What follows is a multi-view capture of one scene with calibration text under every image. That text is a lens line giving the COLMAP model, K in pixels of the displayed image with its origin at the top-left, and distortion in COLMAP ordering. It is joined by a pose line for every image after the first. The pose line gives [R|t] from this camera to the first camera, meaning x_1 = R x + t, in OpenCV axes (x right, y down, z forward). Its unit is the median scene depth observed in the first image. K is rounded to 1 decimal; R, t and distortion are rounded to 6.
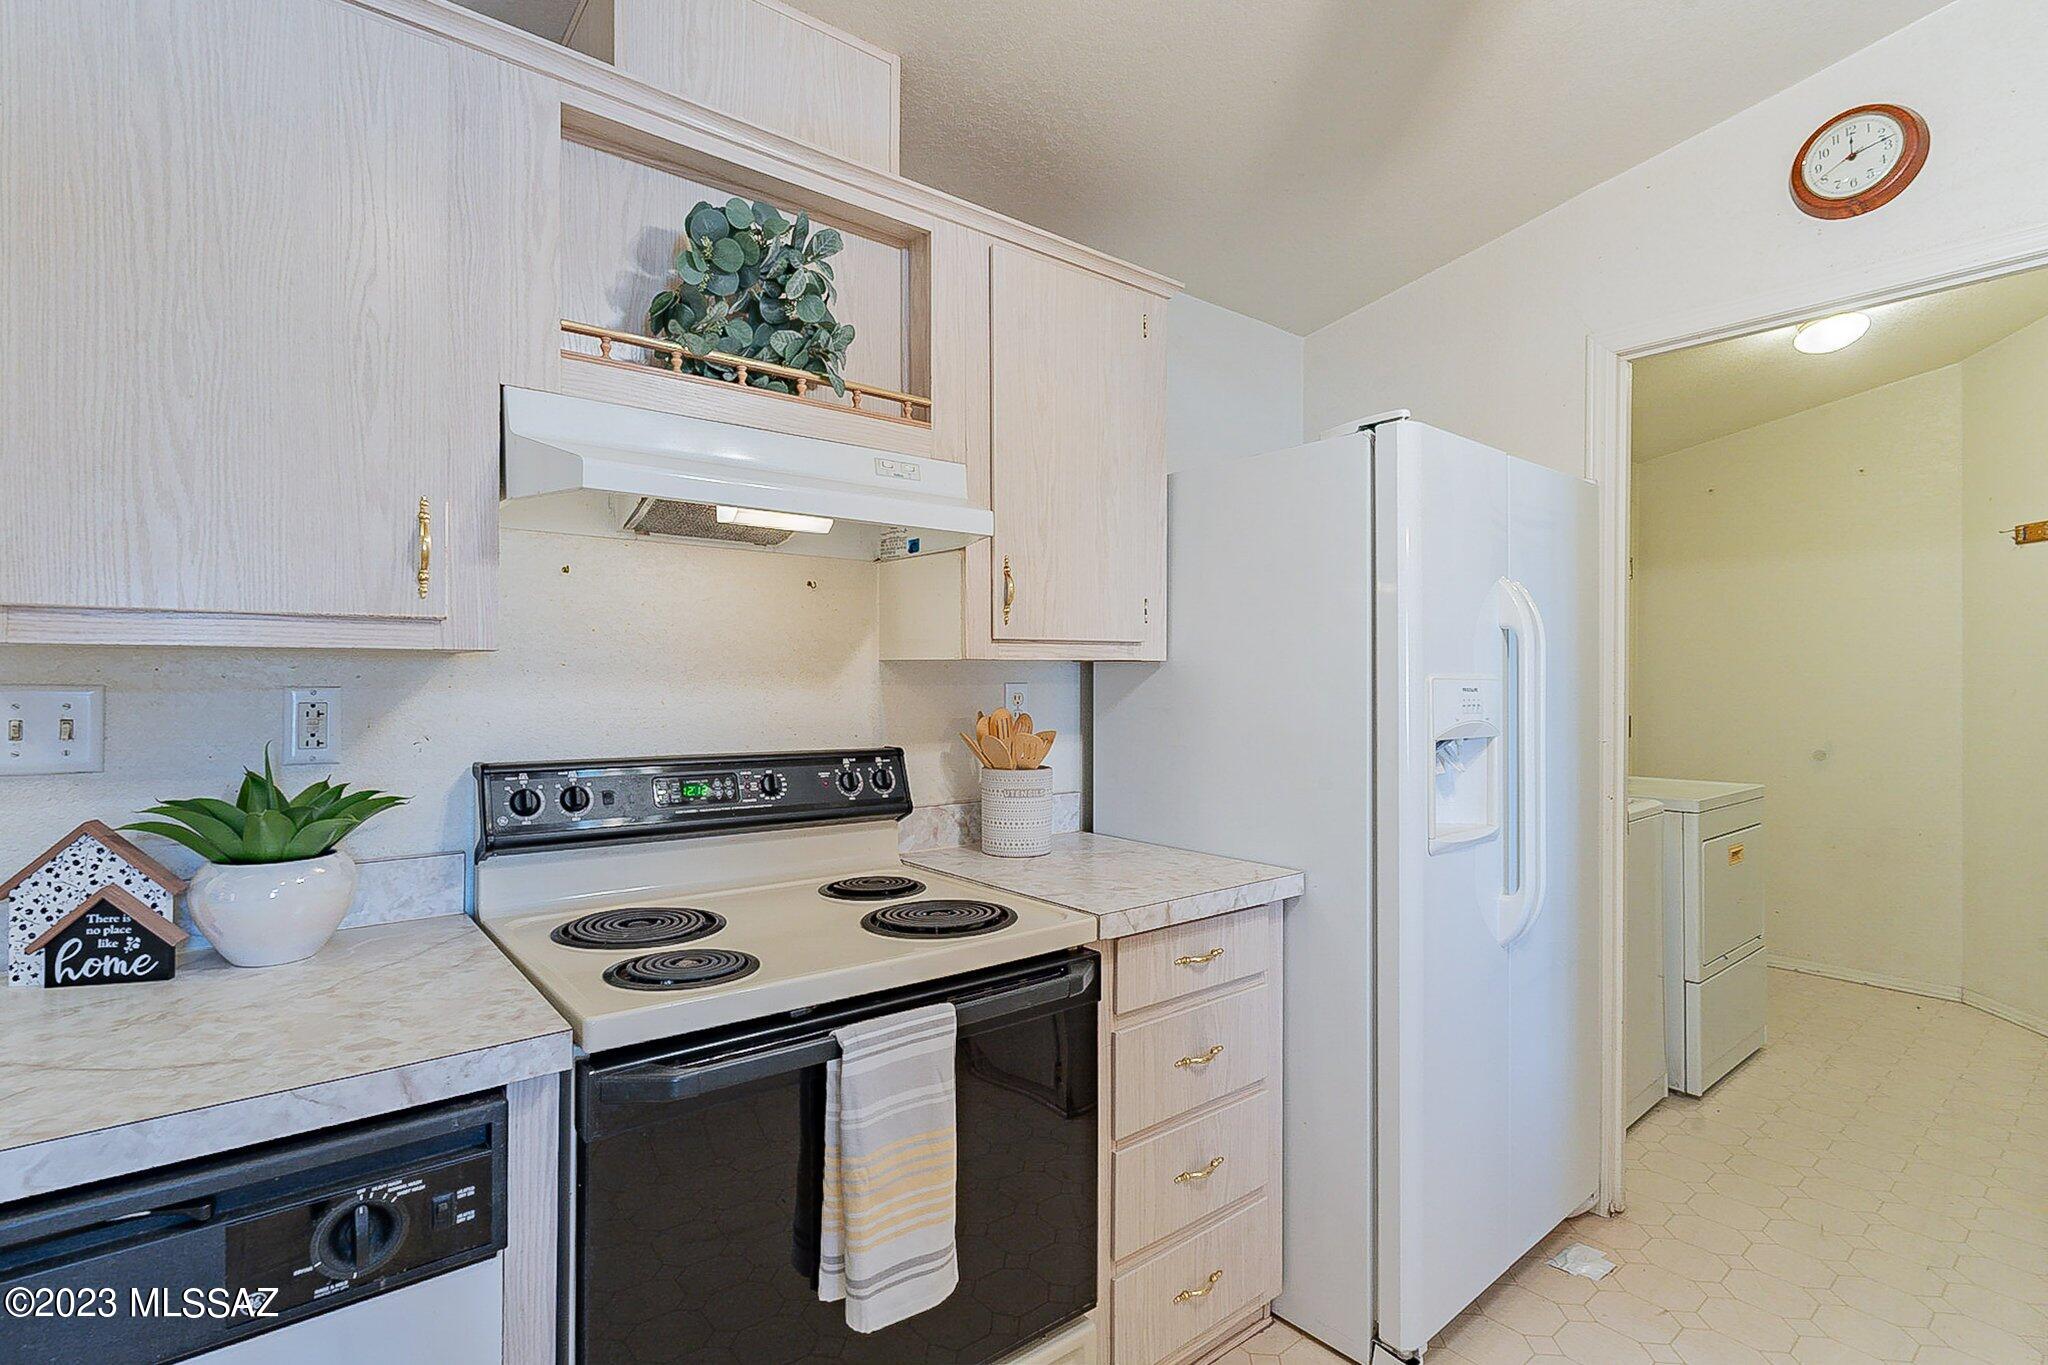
lens RADIAL K [[951.5, 0, 1023.2], [0, 951.5, 683.3], [0, 0, 1]] dist [-0.025096, -0.000153]
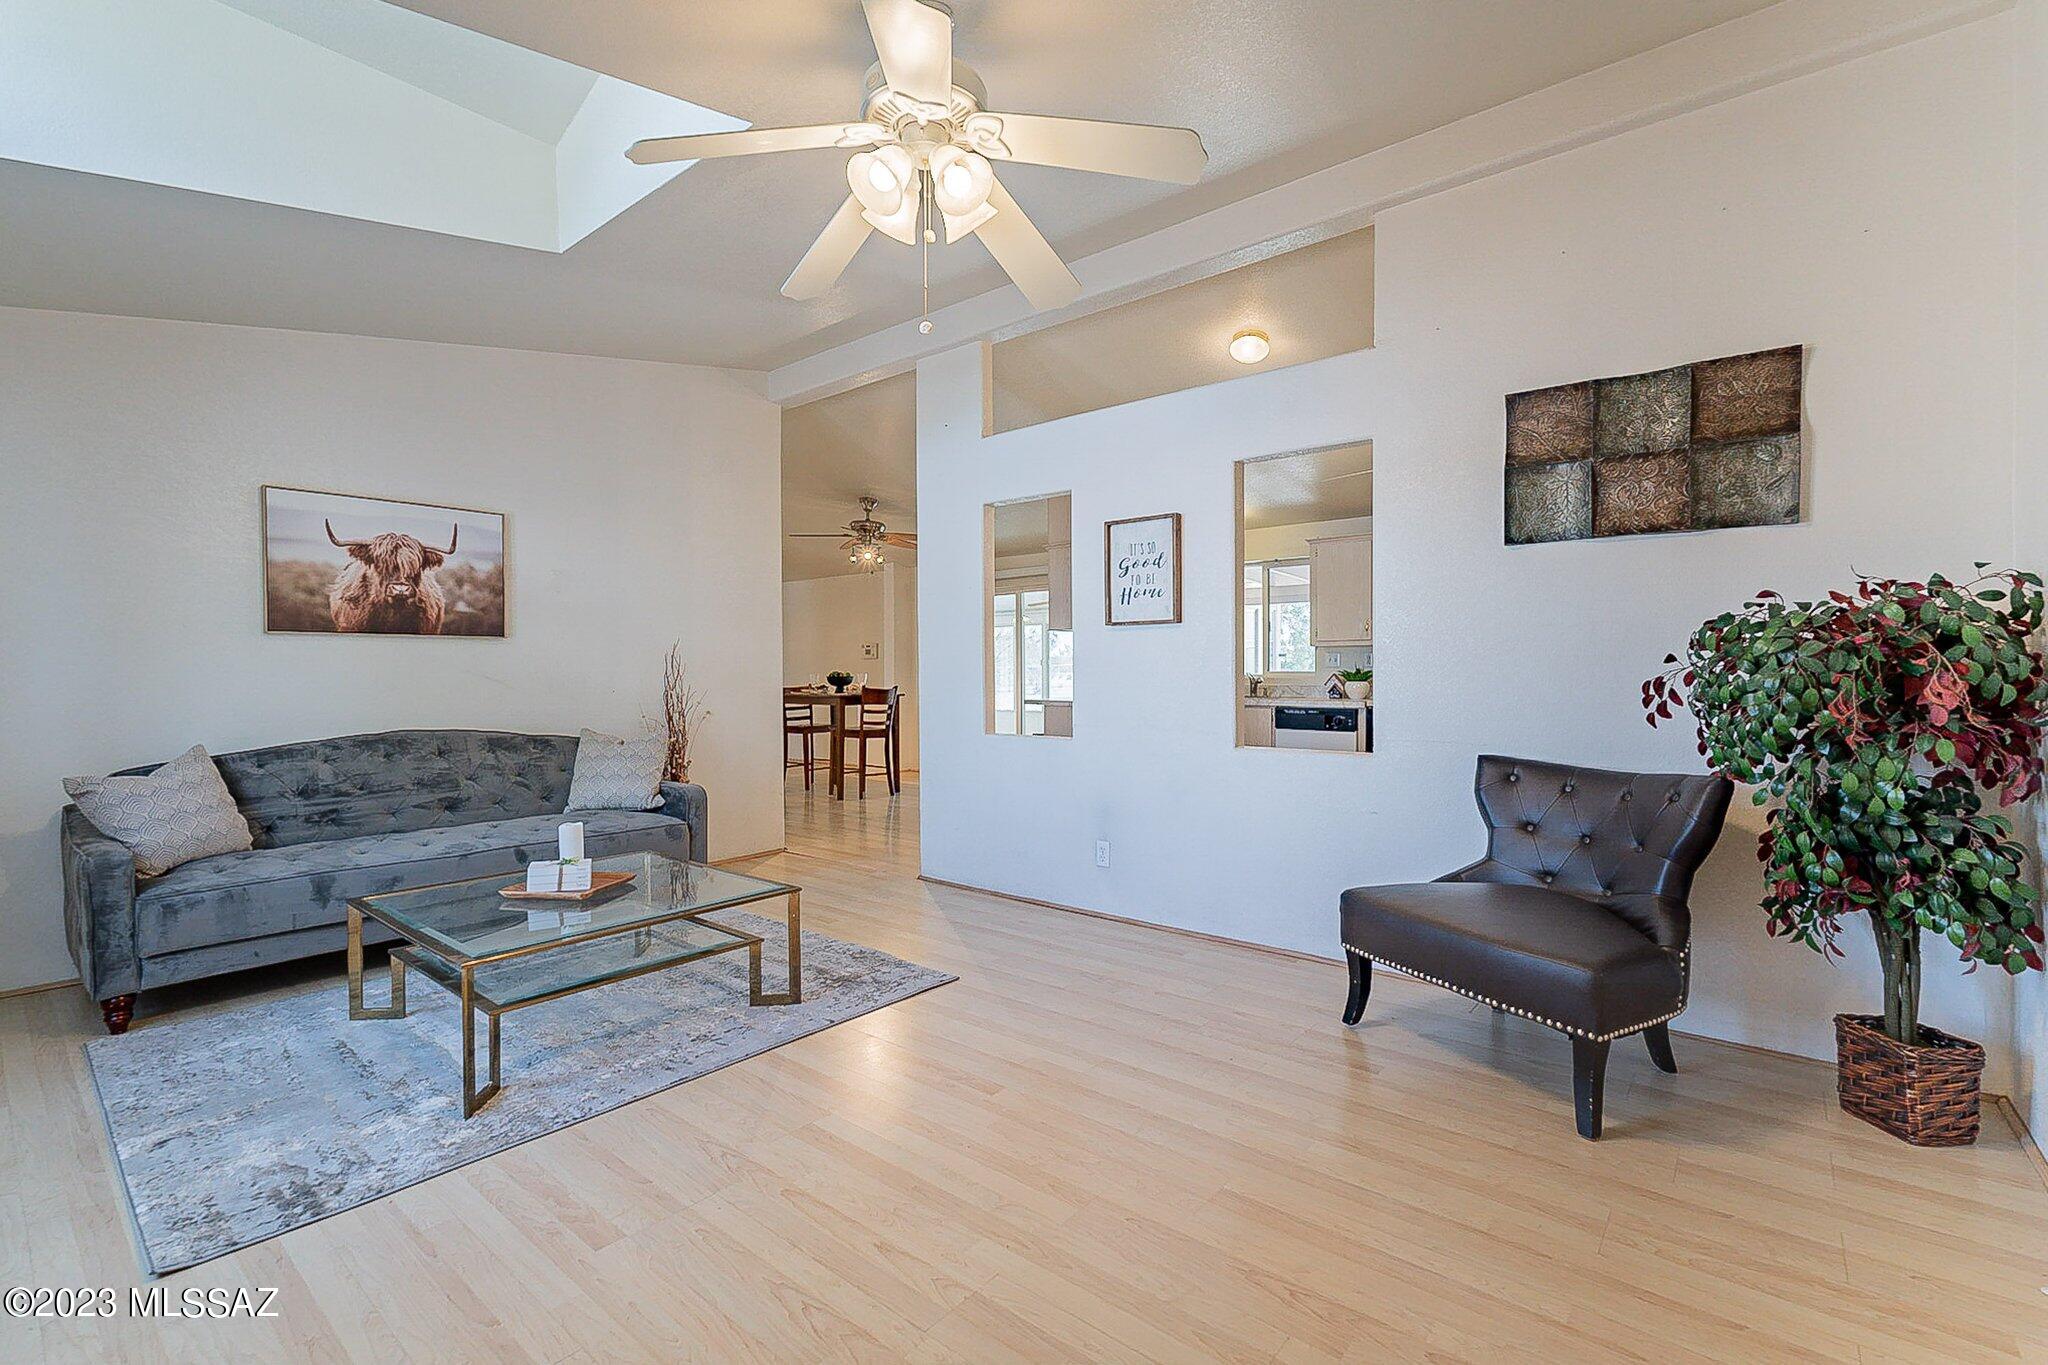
lens RADIAL K [[910.4, 0, 1024.1], [0, 910.4, 683.3], [0, 0, 1]] dist [-0.002965, 0.000181]
pose [[0.187060, 0.018608, -0.982172, 2.483111], [0.010868, 0.999720, 0.021010, 0.027363], [0.982288, -0.014605, 0.186805, -1.197907]]
